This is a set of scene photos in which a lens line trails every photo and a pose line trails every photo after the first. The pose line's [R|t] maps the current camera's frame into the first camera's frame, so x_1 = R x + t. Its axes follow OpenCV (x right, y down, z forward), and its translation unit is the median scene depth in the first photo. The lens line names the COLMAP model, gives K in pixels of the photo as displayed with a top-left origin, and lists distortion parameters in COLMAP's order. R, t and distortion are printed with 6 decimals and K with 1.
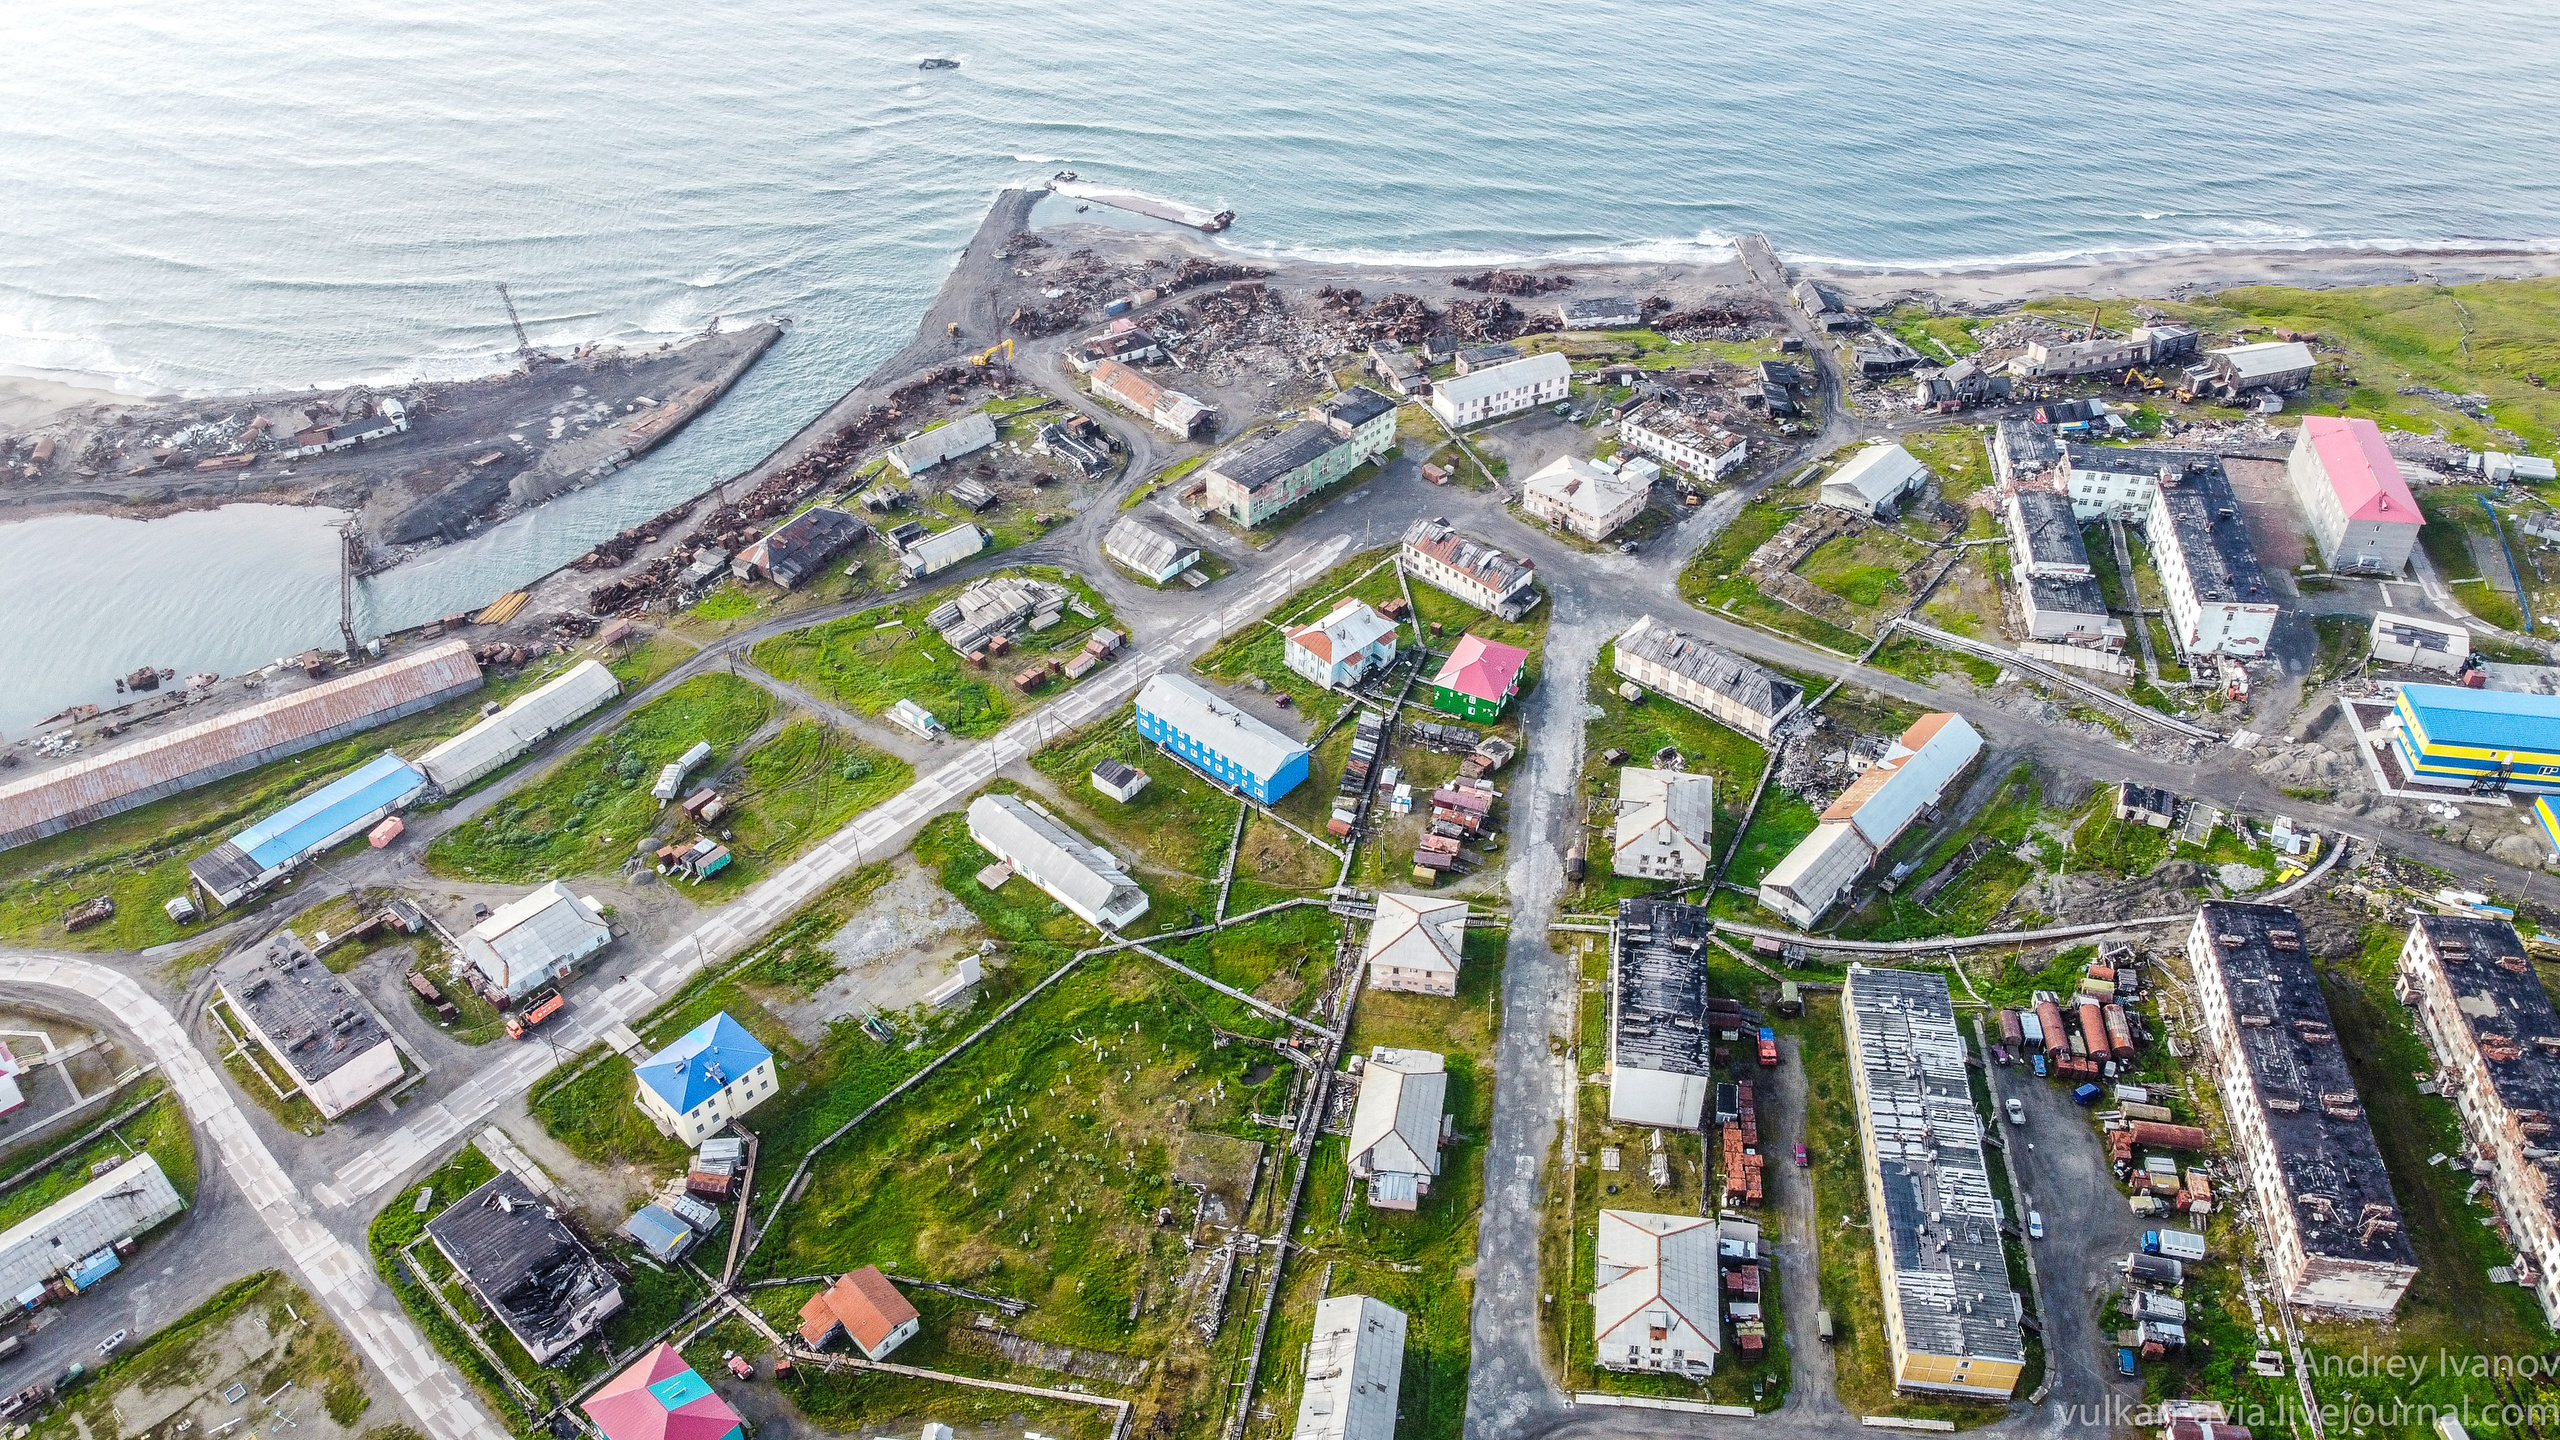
lens RADIAL K [[1928.6, 0, 1286.4], [0, 1928.6, 719.3], [0, 0, 1]] dist [0.007826, -0.010325]
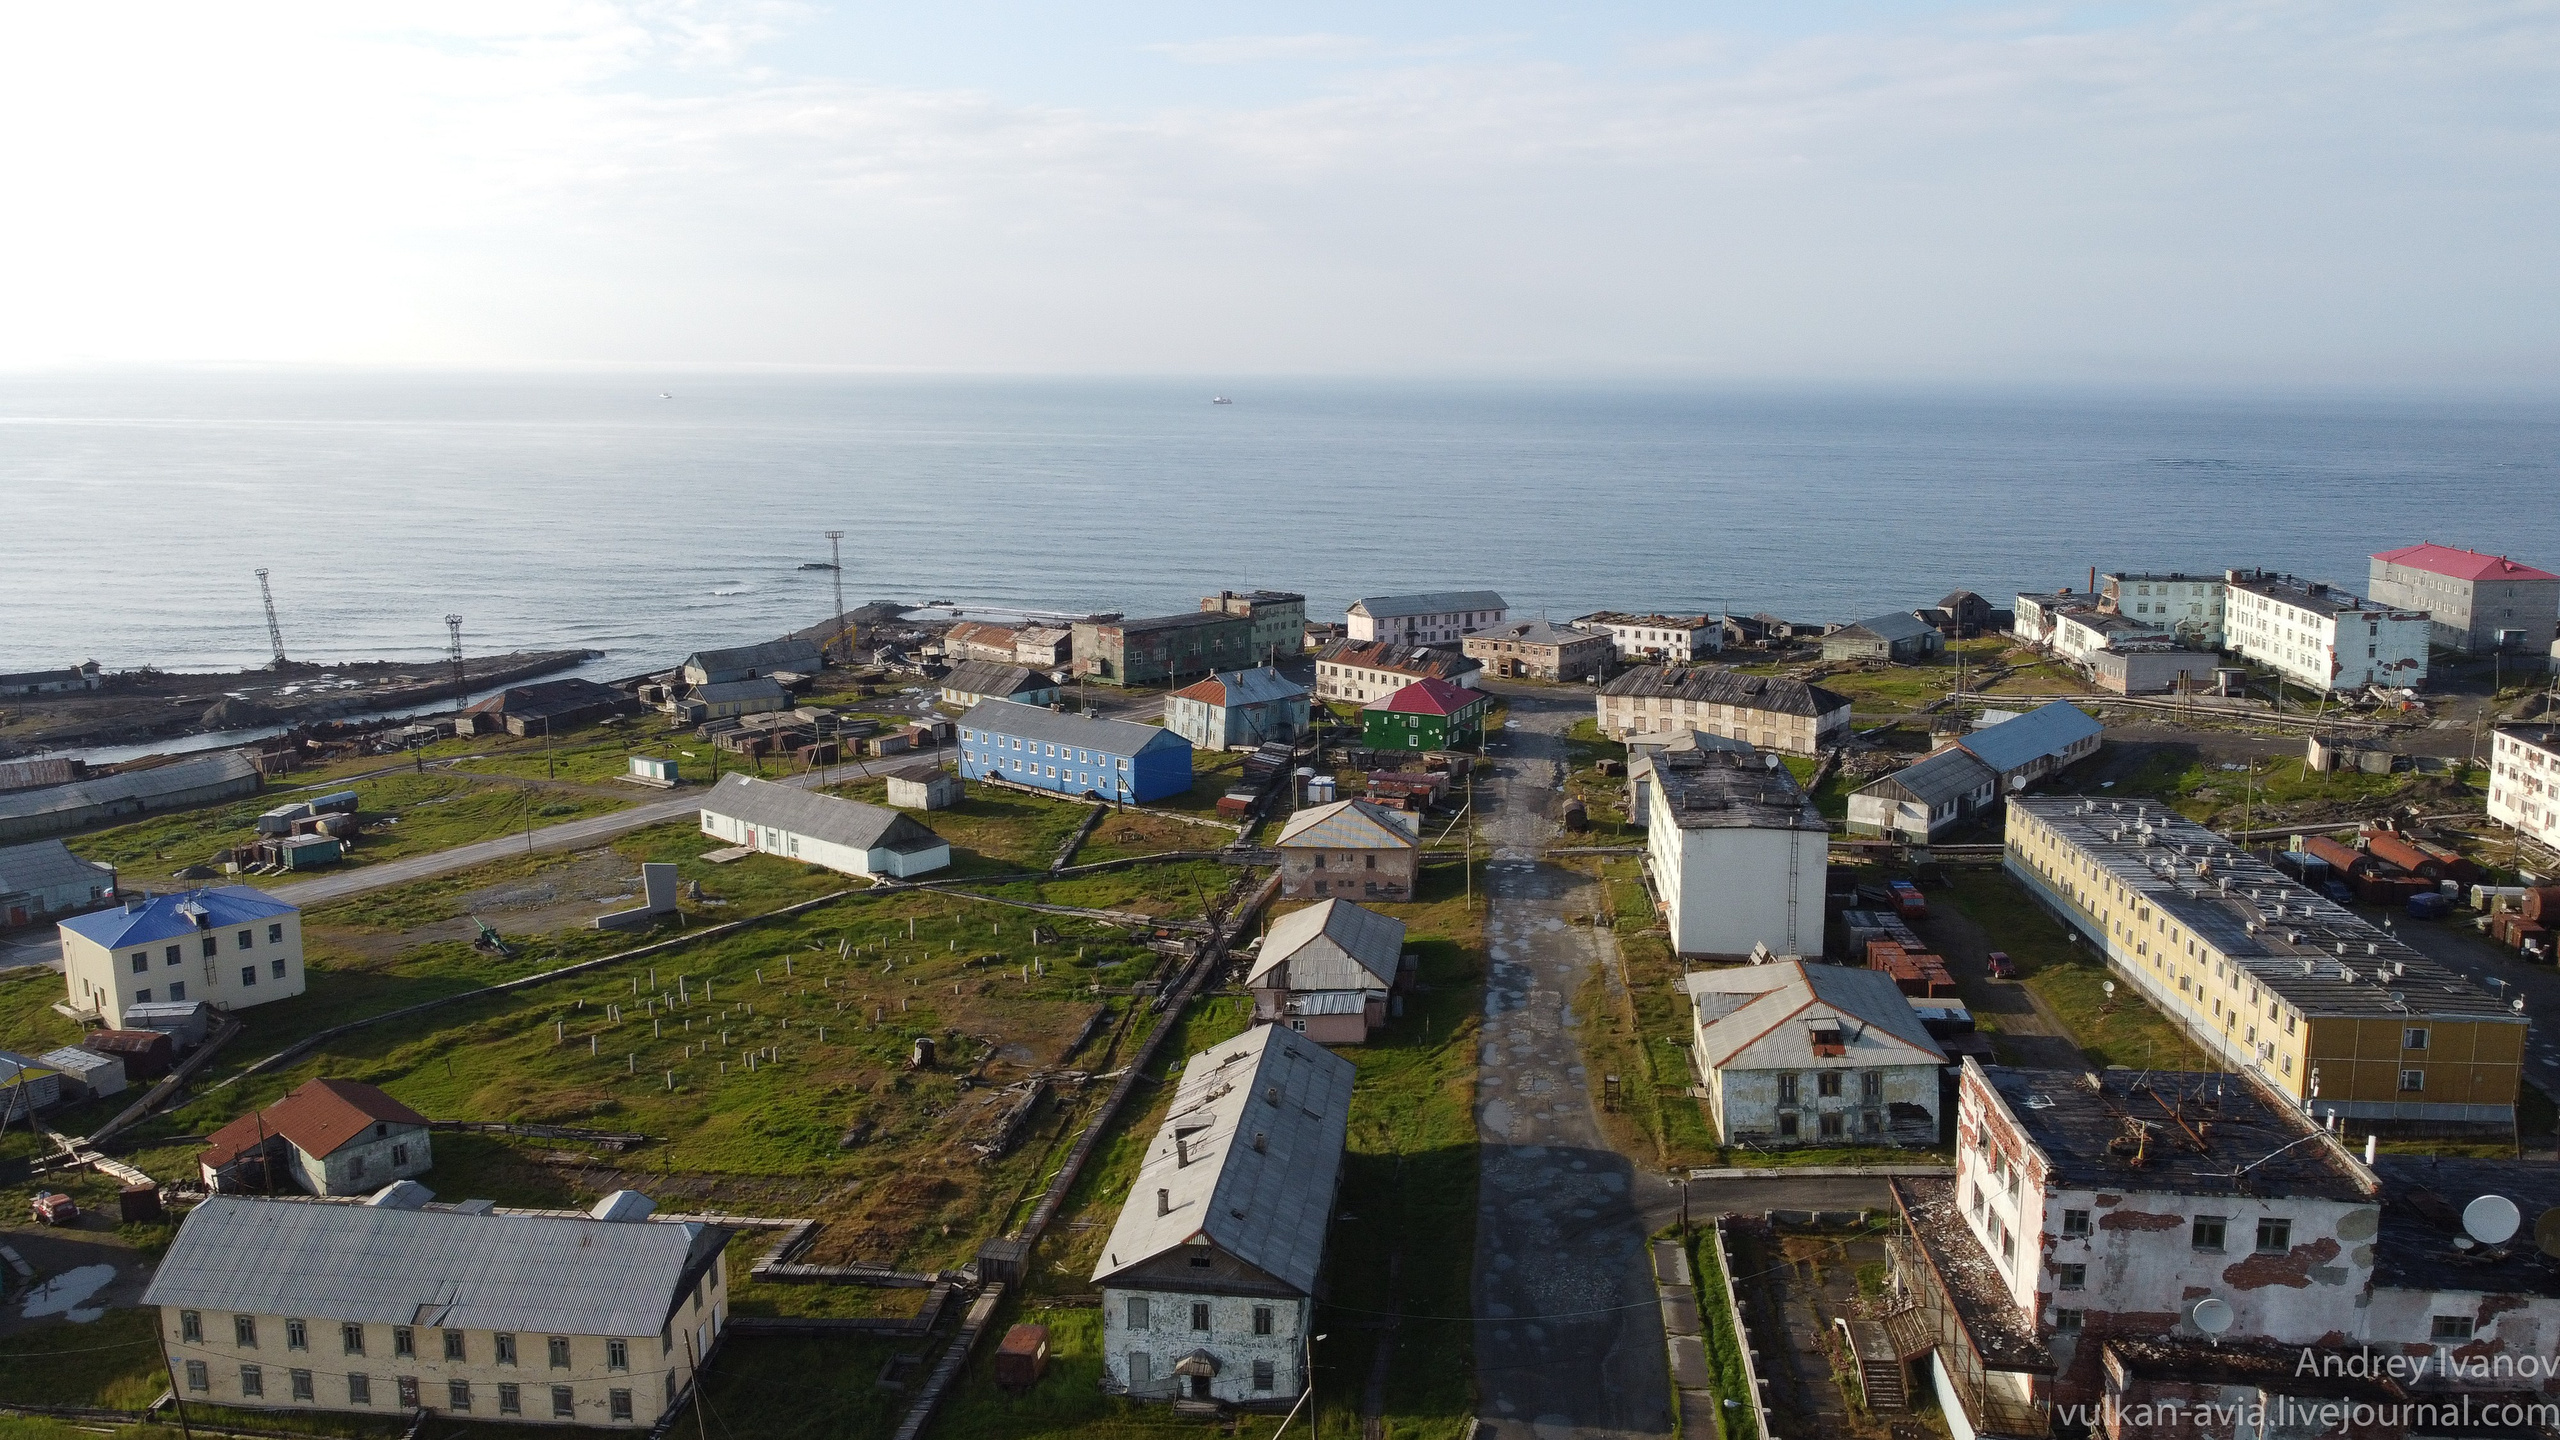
lens RADIAL K [[1927.2, 0, 1269.1], [0, 1927.2, 713.5], [0, 0, 1]] dist [-0.009192, 0.001157]
pose [[0.999148, 0.014385, 0.038672, 0.011982], [0.006093, 0.875534, -0.483118, 0.354092], [-0.040808, 0.482942, 0.874701, 0.357588]]
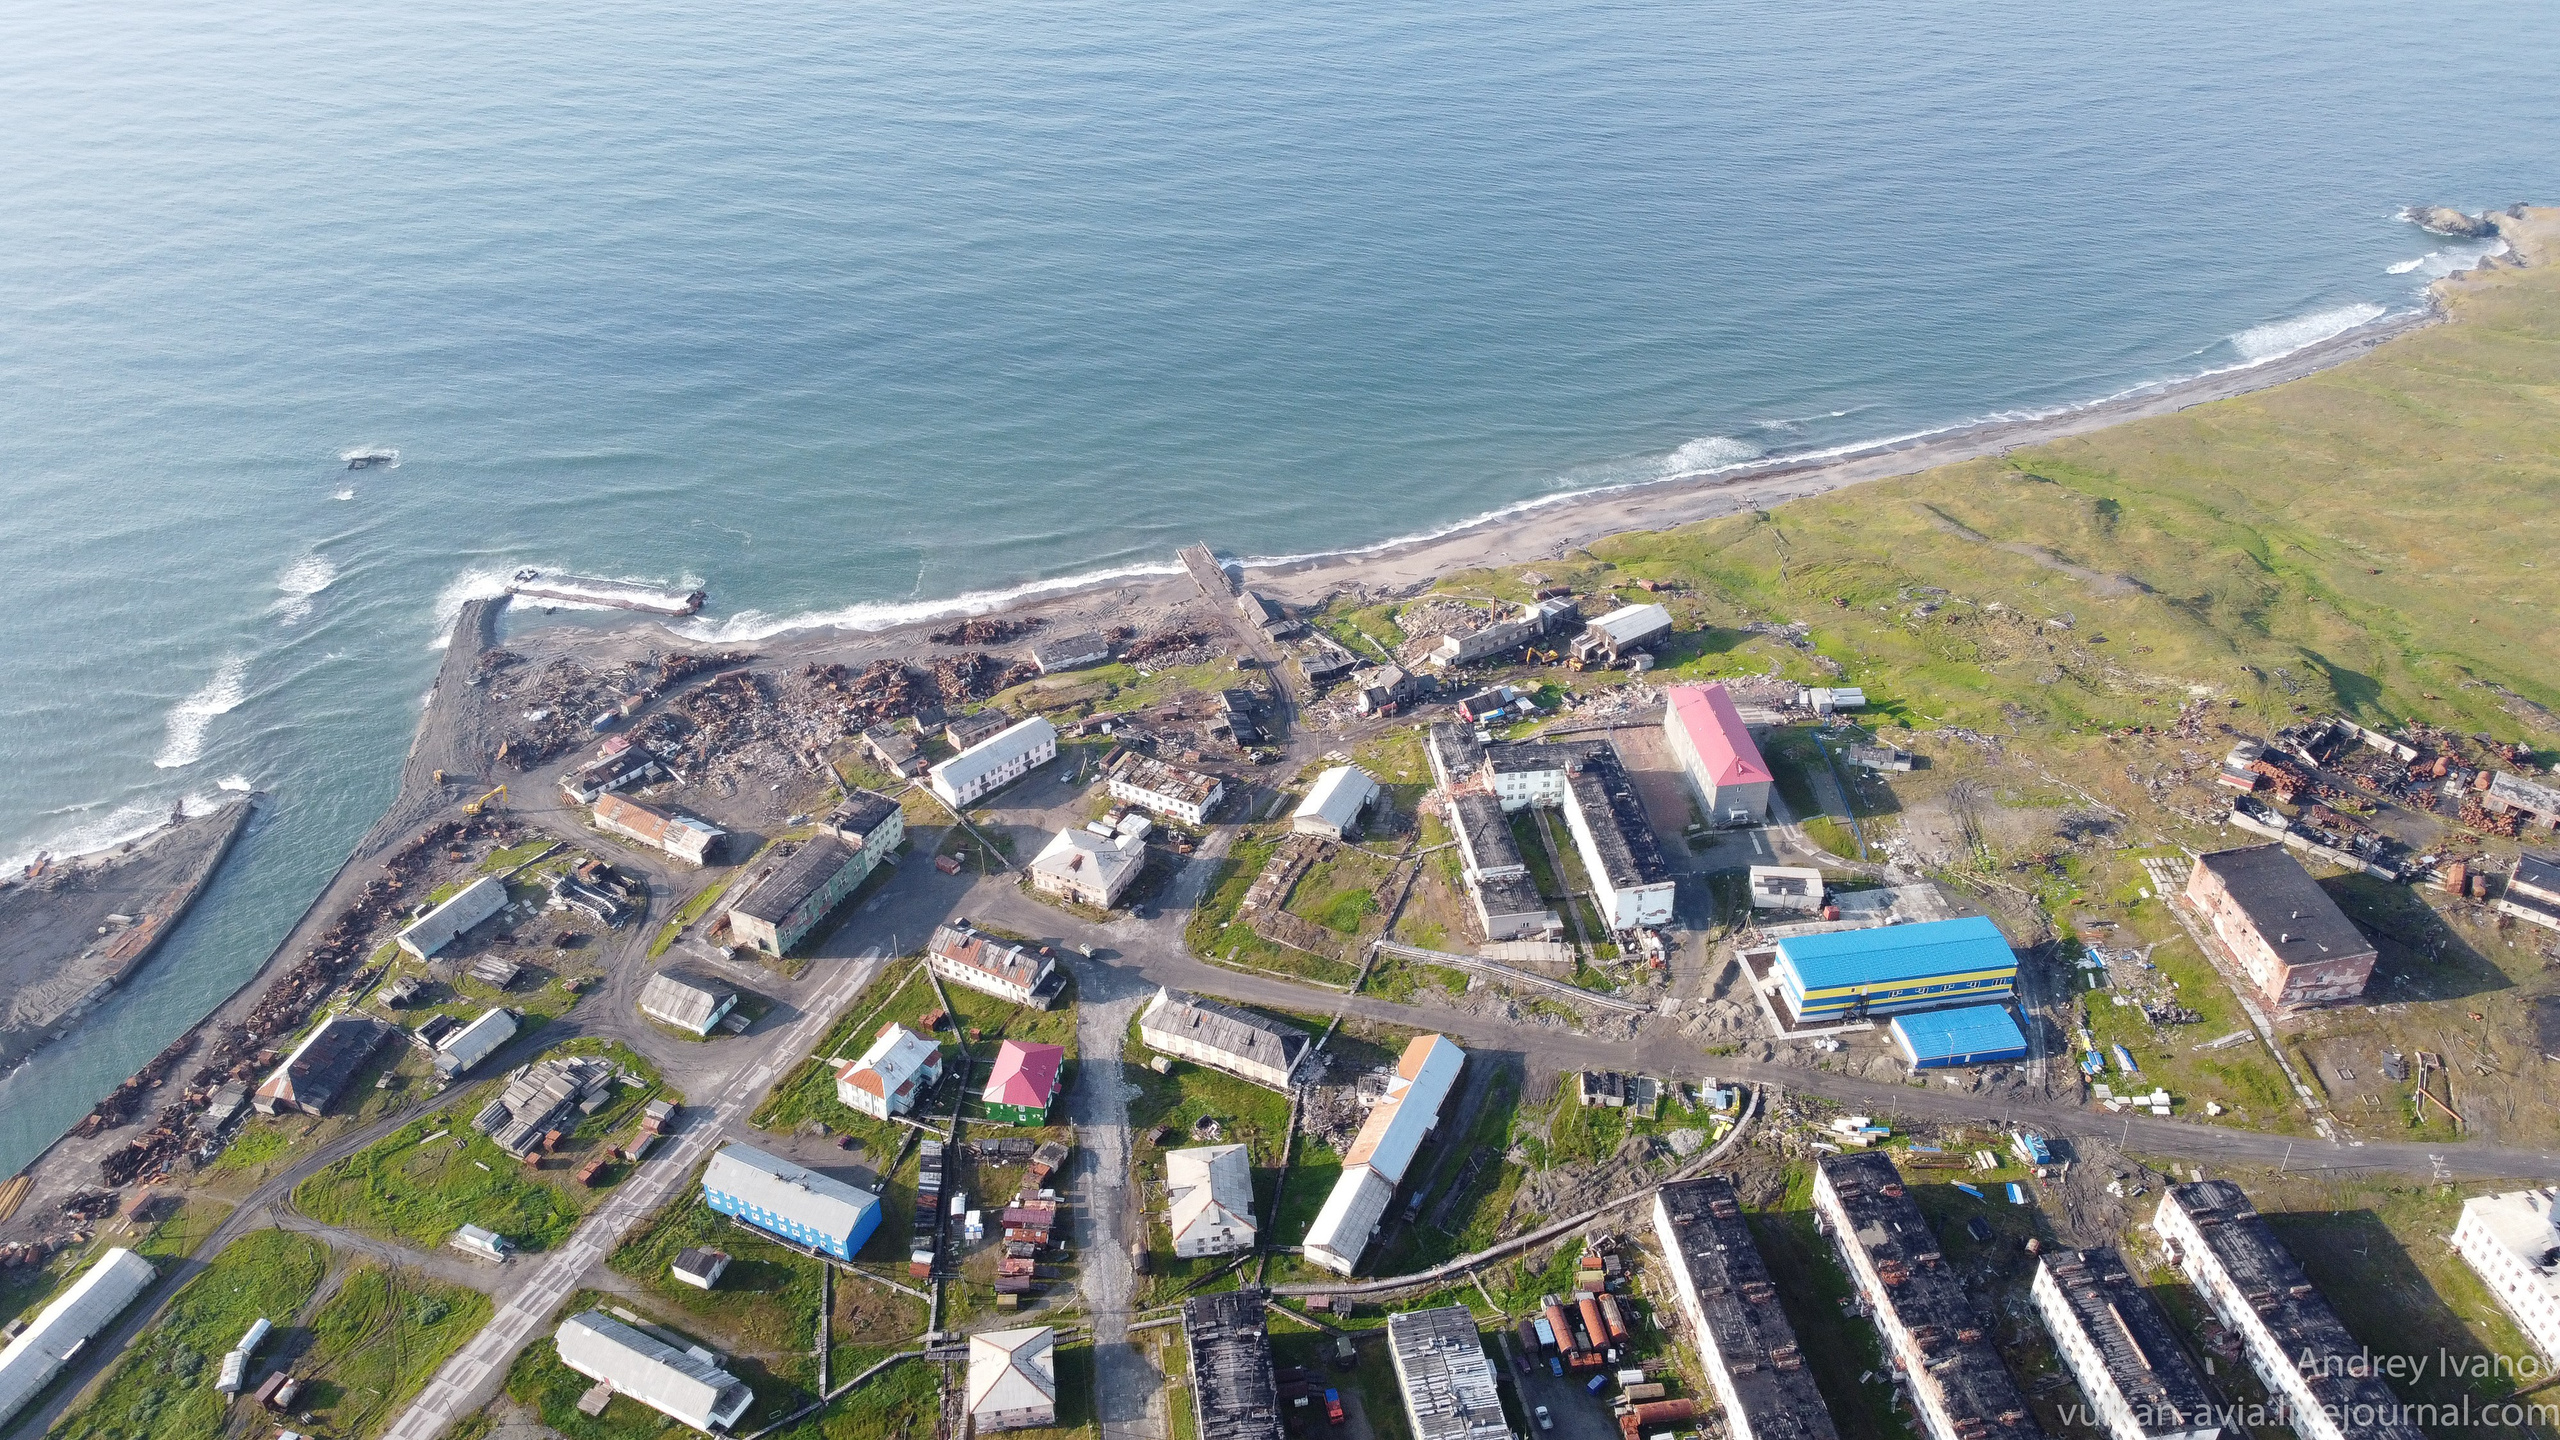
lens RADIAL K [[1928.6, 0, 1286.4], [0, 1928.6, 719.3], [0, 0, 1]] dist [0.007826, -0.010325]
pose [[0.954923, -0.176939, 0.238359, 0.019003], [0.190270, 0.981145, -0.033940, -0.163473], [-0.227859, 0.077762, 0.970584, -0.109568]]
